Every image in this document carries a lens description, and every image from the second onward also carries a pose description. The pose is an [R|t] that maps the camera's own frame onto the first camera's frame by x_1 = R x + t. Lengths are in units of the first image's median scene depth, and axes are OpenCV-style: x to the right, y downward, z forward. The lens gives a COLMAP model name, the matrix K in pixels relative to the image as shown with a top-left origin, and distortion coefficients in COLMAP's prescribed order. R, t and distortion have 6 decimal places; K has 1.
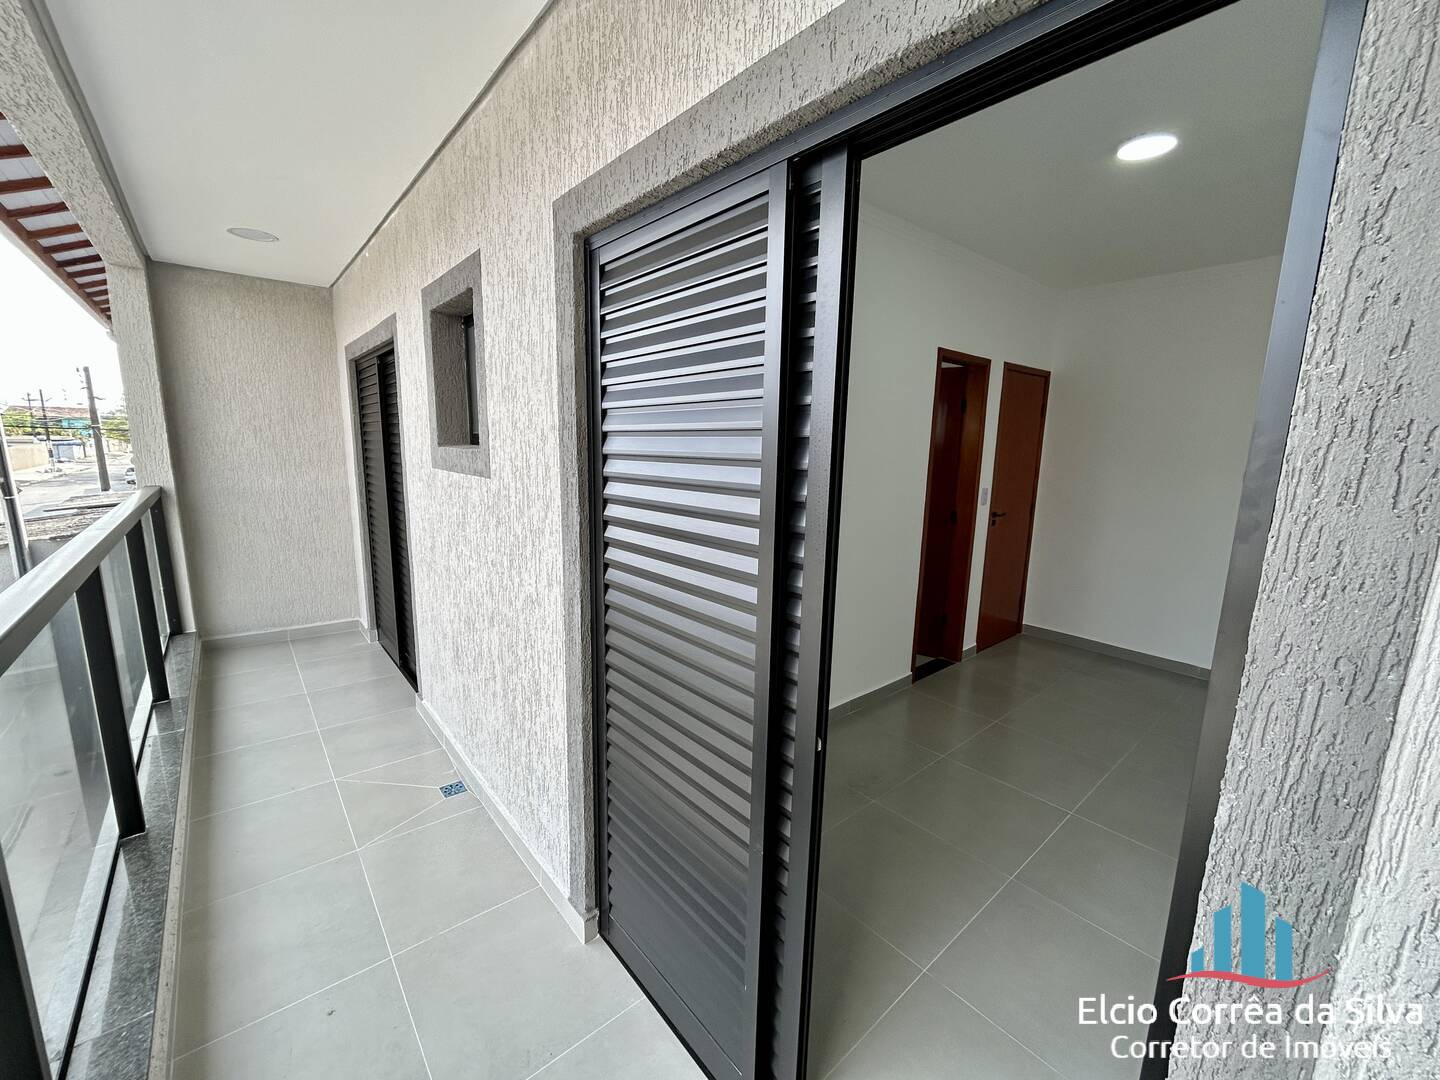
lens RADIAL K [[580.6, 0, 724.4], [0, 580.6, 544.5], [0, 0, 1]] dist [-0.001387, 0.000772]
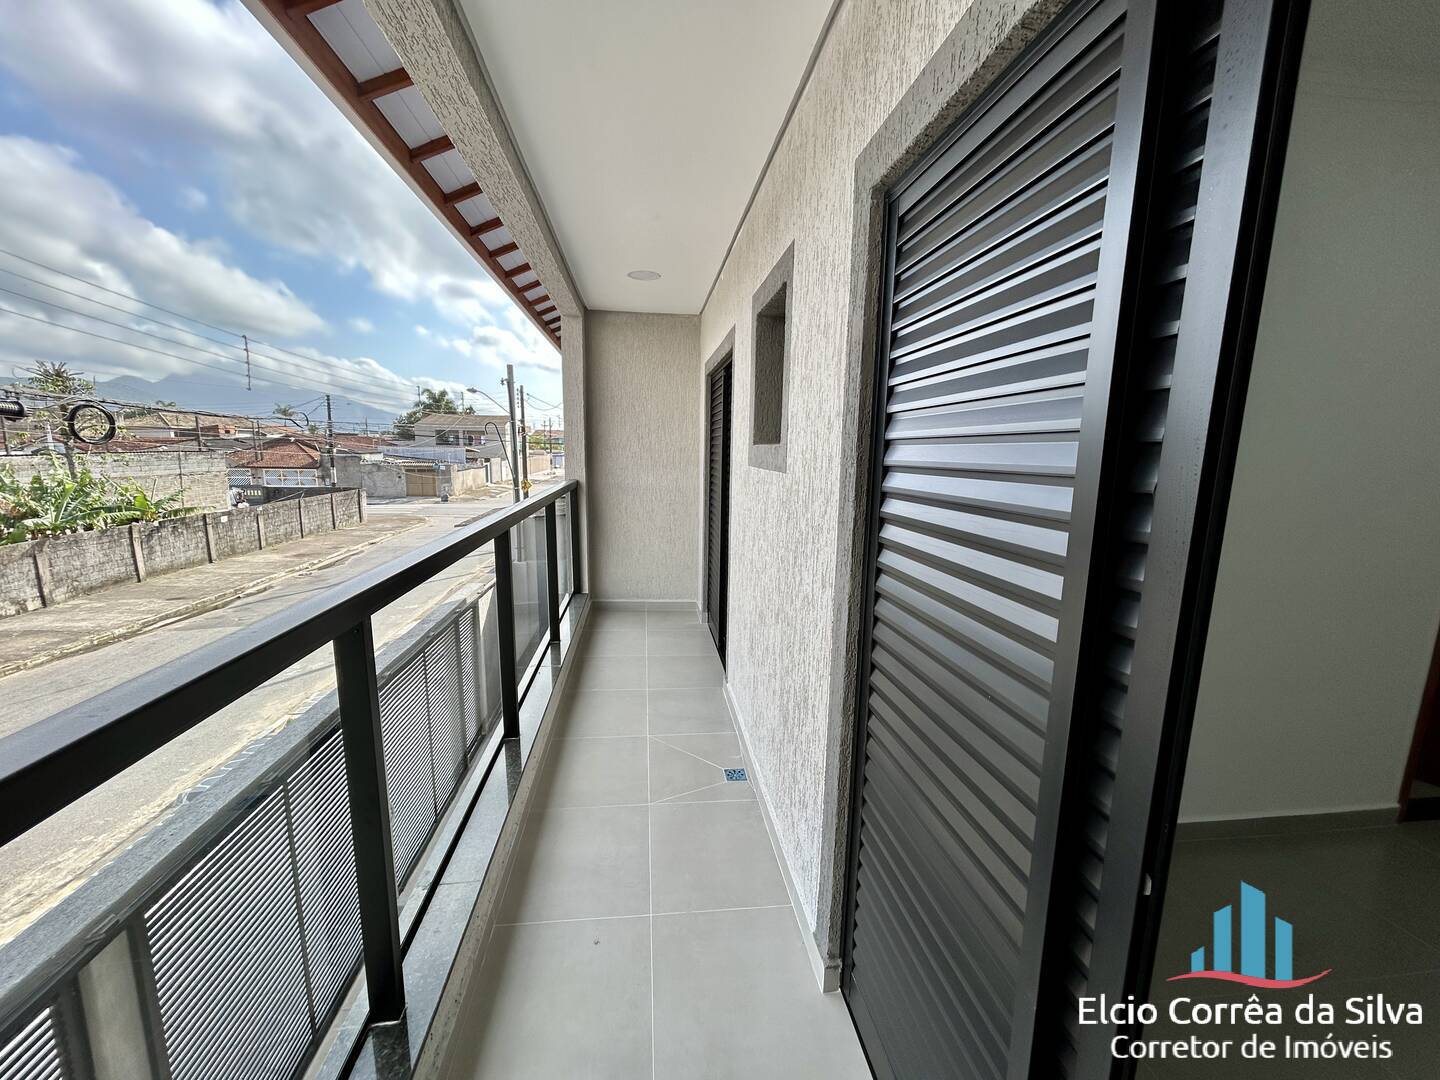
lens RADIAL K [[580.6, 0, 722.3], [0, 580.6, 545.1], [0, 0, 1]] dist [-0.001387, 0.000772]
pose [[0.836299, 0.081919, -0.542120, 0.058857], [-0.093102, 0.995633, 0.006825, 0.013191], [0.540311, 0.044765, 0.840274, 0.141884]]
